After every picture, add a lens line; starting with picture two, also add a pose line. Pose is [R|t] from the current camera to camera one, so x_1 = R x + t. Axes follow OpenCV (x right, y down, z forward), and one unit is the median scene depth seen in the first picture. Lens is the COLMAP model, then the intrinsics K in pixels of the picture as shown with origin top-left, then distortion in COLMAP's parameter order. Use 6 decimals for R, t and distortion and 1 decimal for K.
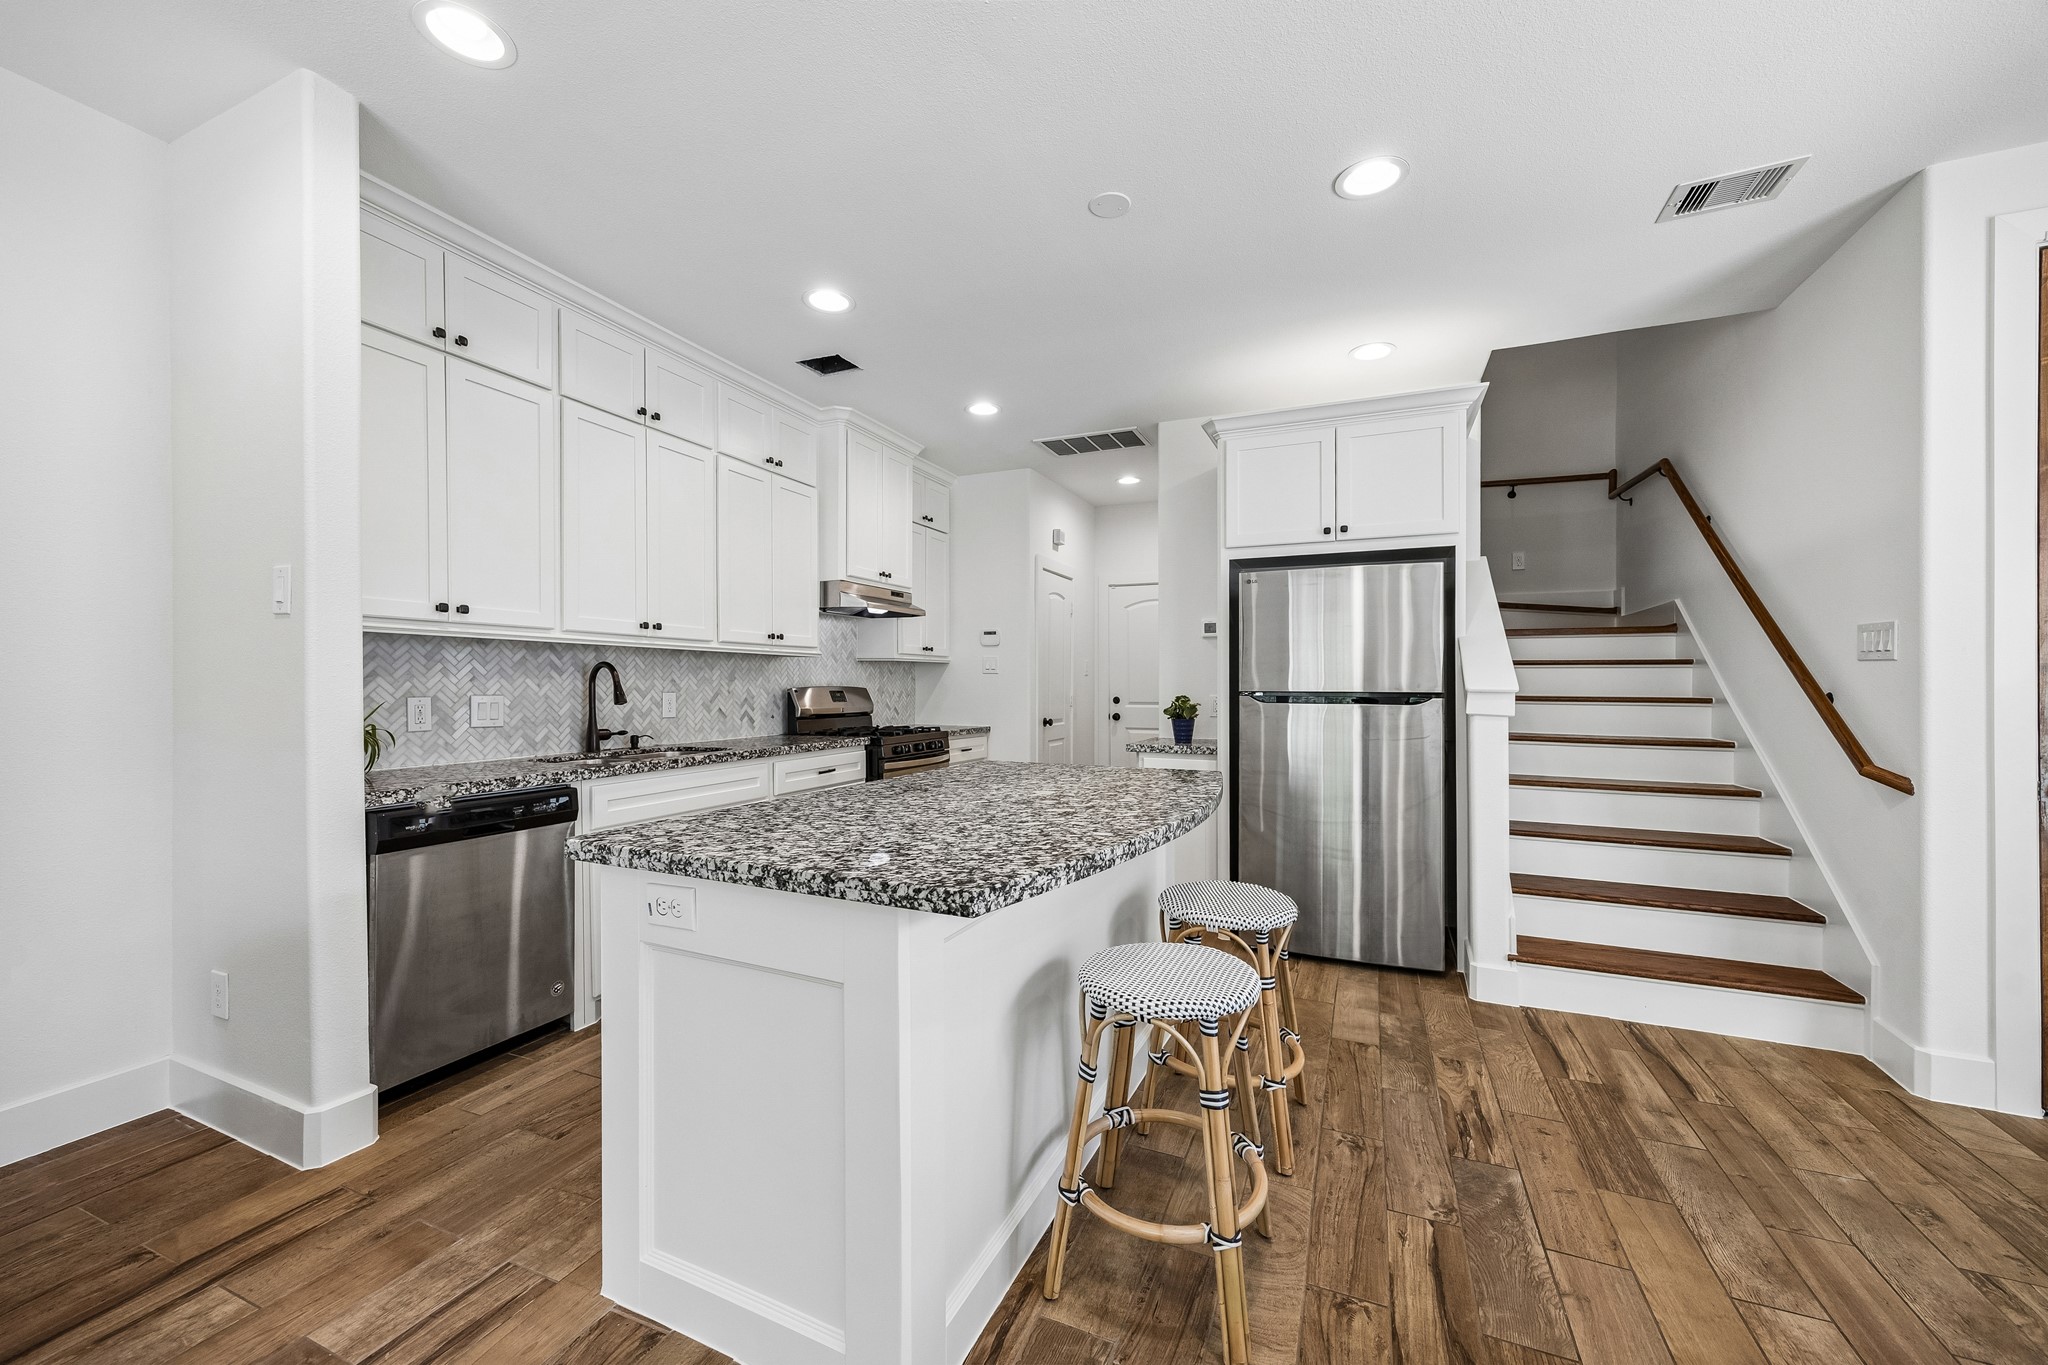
lens RADIAL K [[787.9, 0, 1024.5], [0, 787.9, 689.1], [0, 0, 1]] dist [0.005396, 0.000132]
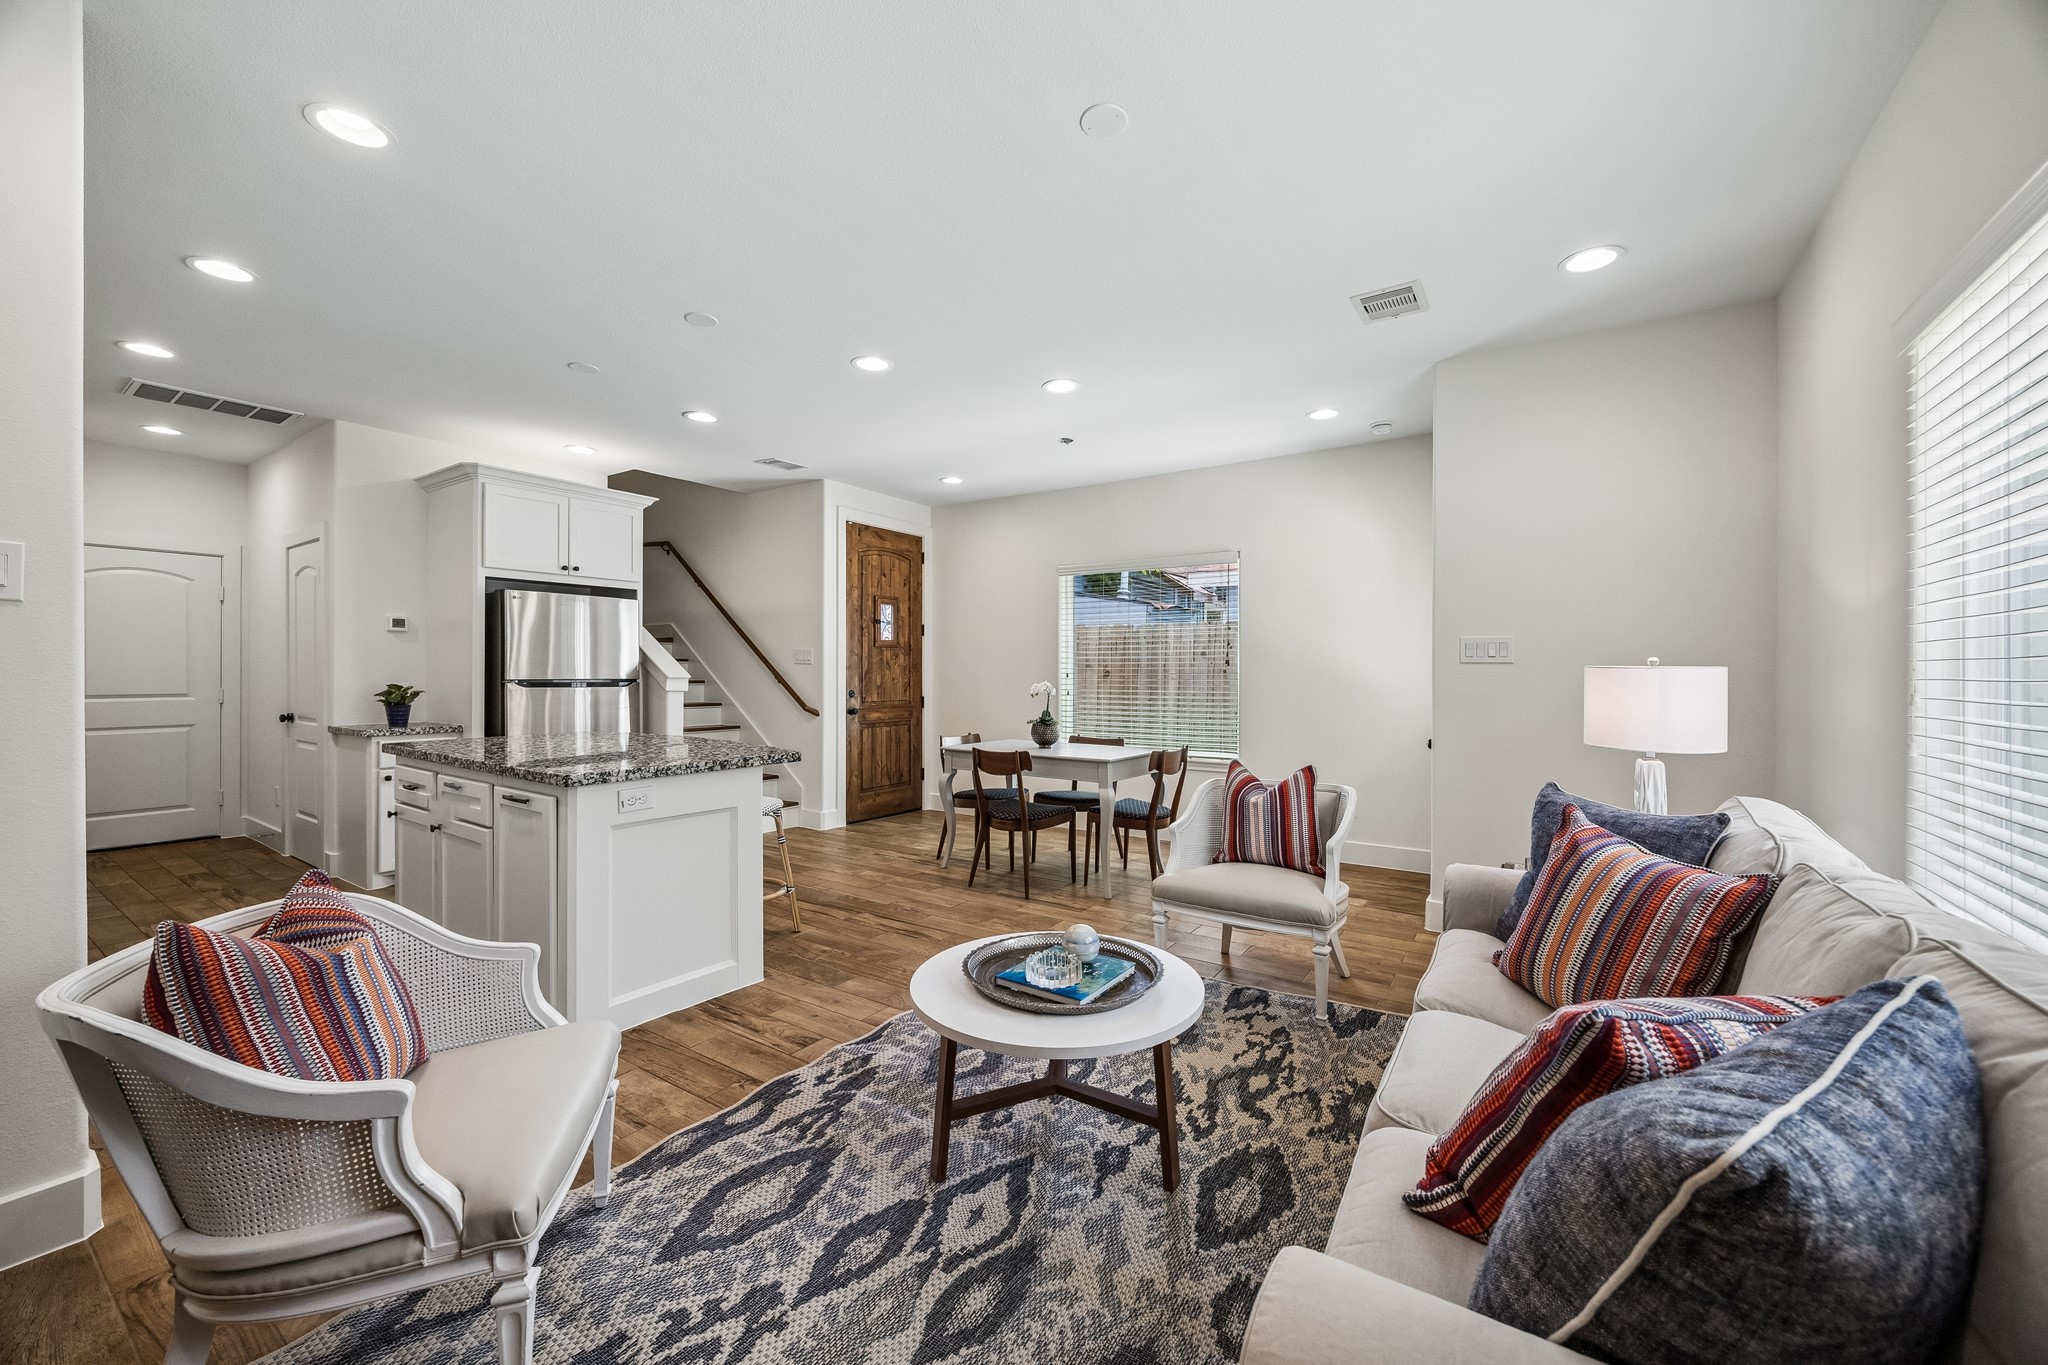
lens RADIAL K [[795.5, 0, 1032.9], [0, 795.5, 687.7], [0, 0, 1]] dist [0.024920, -0.000046]
pose [[0.177184, -0.022342, 0.983924, -0.944411], [0.001847, 0.999748, 0.022369, -0.012756], [-0.984176, -0.002146, 0.177181, -0.112979]]
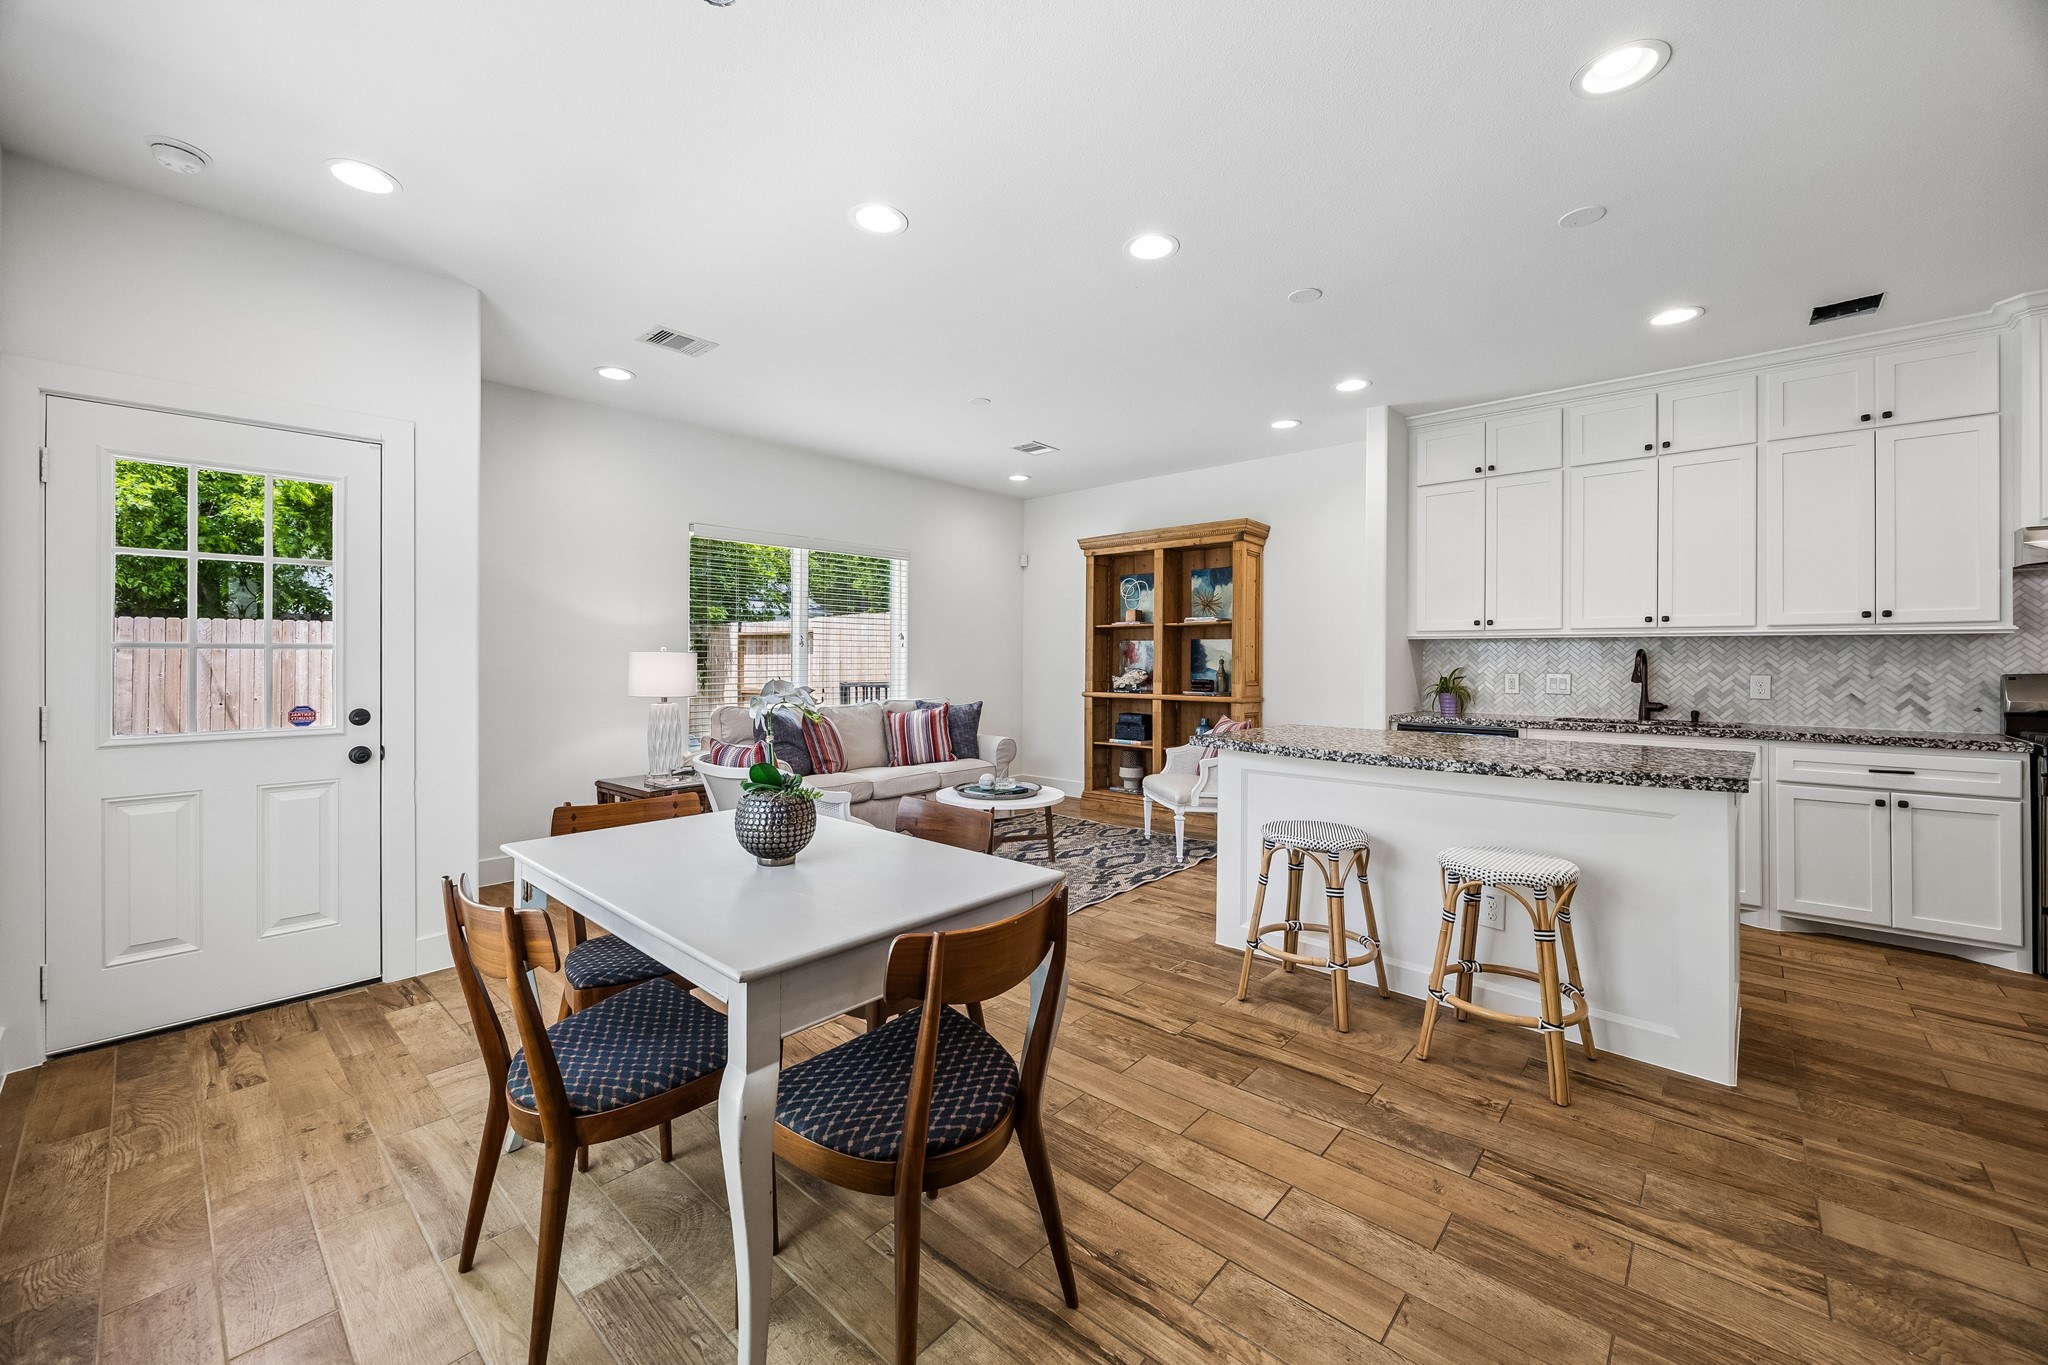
lens RADIAL K [[787.5, 0, 1023.9], [0, 787.5, 659.9], [0, 0, 1]] dist [-0.000227, -0.000144]
pose [[-0.315809, -0.004217, -0.948813, 1.003583], [-0.011006, 0.999939, -0.000781, -0.005360], [0.948759, 0.010196, -0.315836, 0.462707]]
